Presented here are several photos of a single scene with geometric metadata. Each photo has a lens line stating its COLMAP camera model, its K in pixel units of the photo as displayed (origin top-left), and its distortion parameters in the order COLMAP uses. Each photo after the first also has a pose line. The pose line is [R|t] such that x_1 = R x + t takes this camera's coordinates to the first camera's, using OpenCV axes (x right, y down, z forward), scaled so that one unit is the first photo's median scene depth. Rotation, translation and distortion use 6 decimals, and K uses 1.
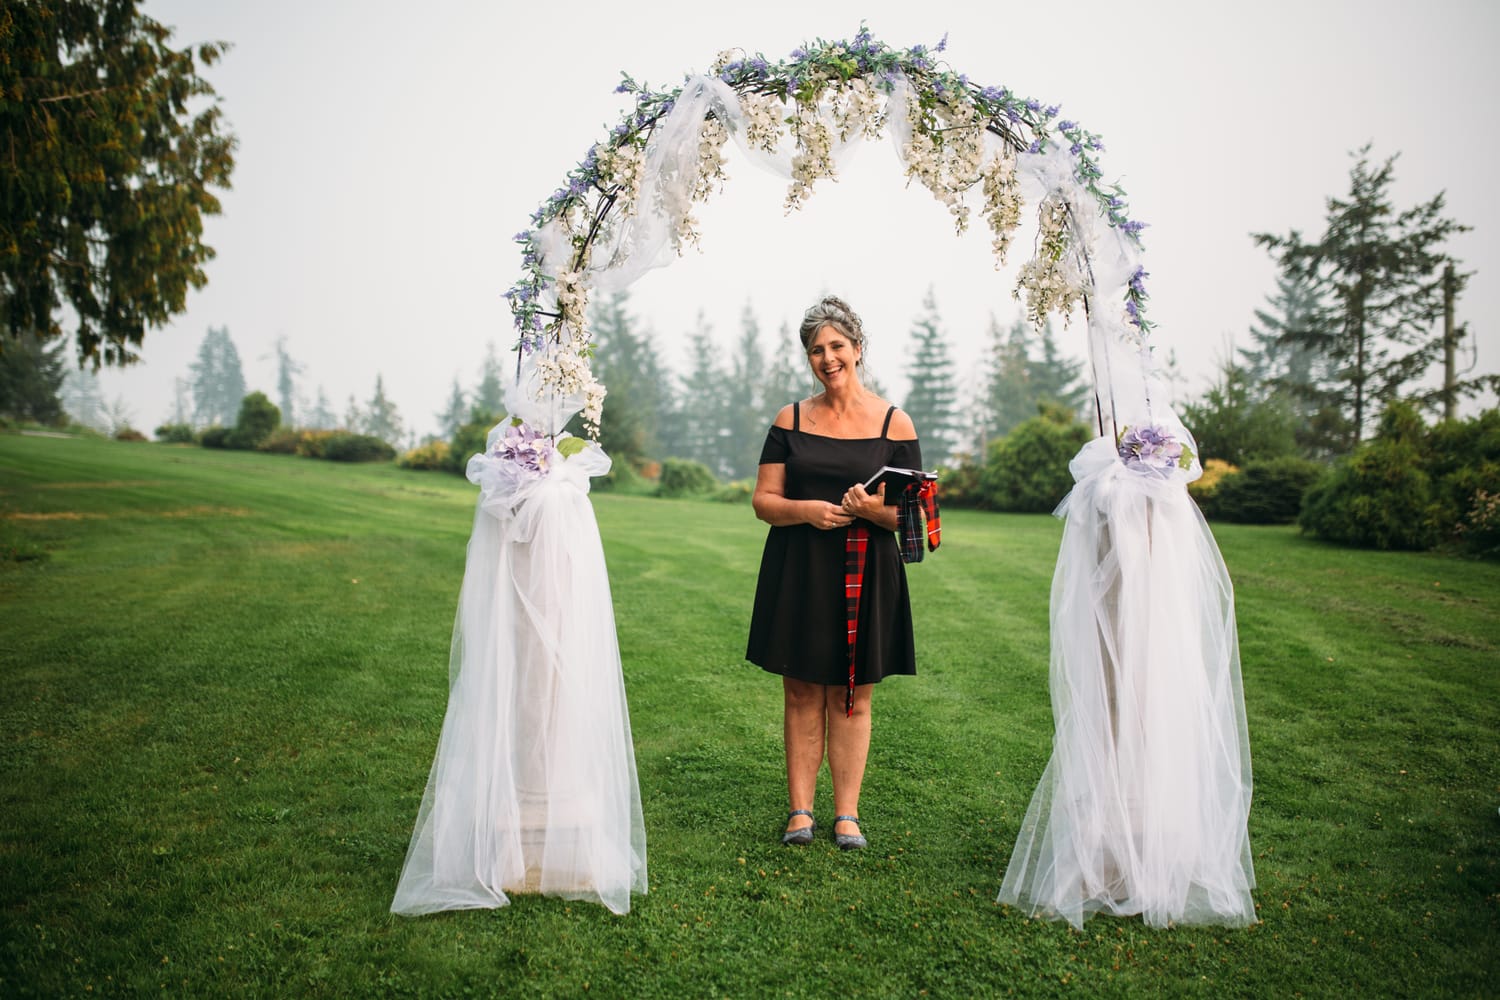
lens RADIAL K [[1449.0, 0, 750.2], [0, 1449.0, 494.0], [0, 0, 1]] dist [-0.064698, 0.102628]
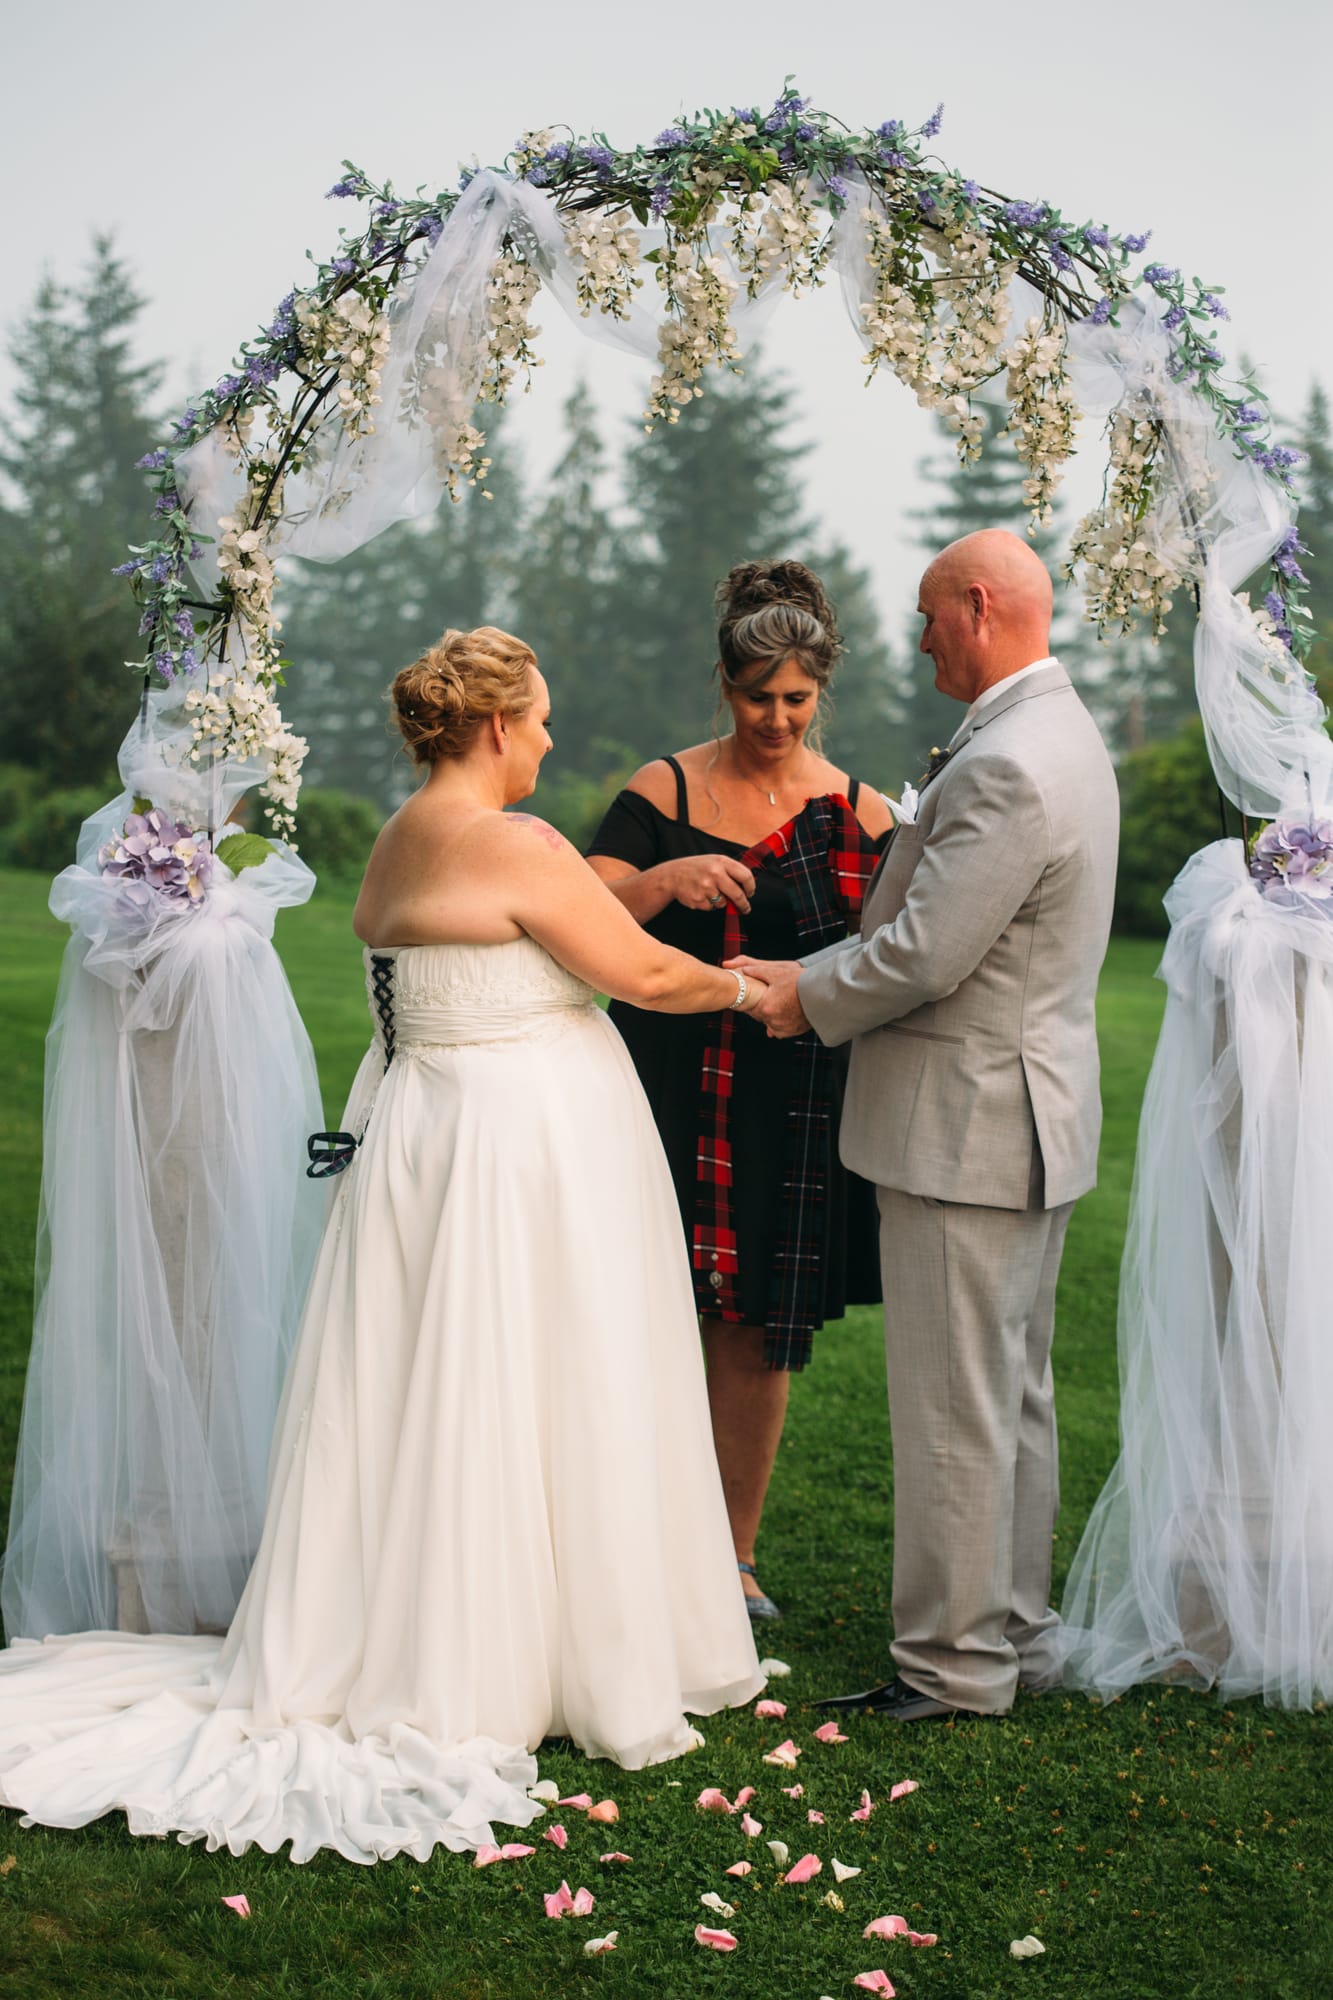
lens RADIAL K [[4248.1, 0, 666.5], [0, 4248.1, 1000.0], [0, 0, 1]] dist [-0.304211, 0.624909]
pose [[0.998931, 0.003066, 0.046127, -0.037360], [-0.004508, 0.999503, 0.031194, -0.026287], [-0.046009, -0.031368, 0.998448, -0.552453]]
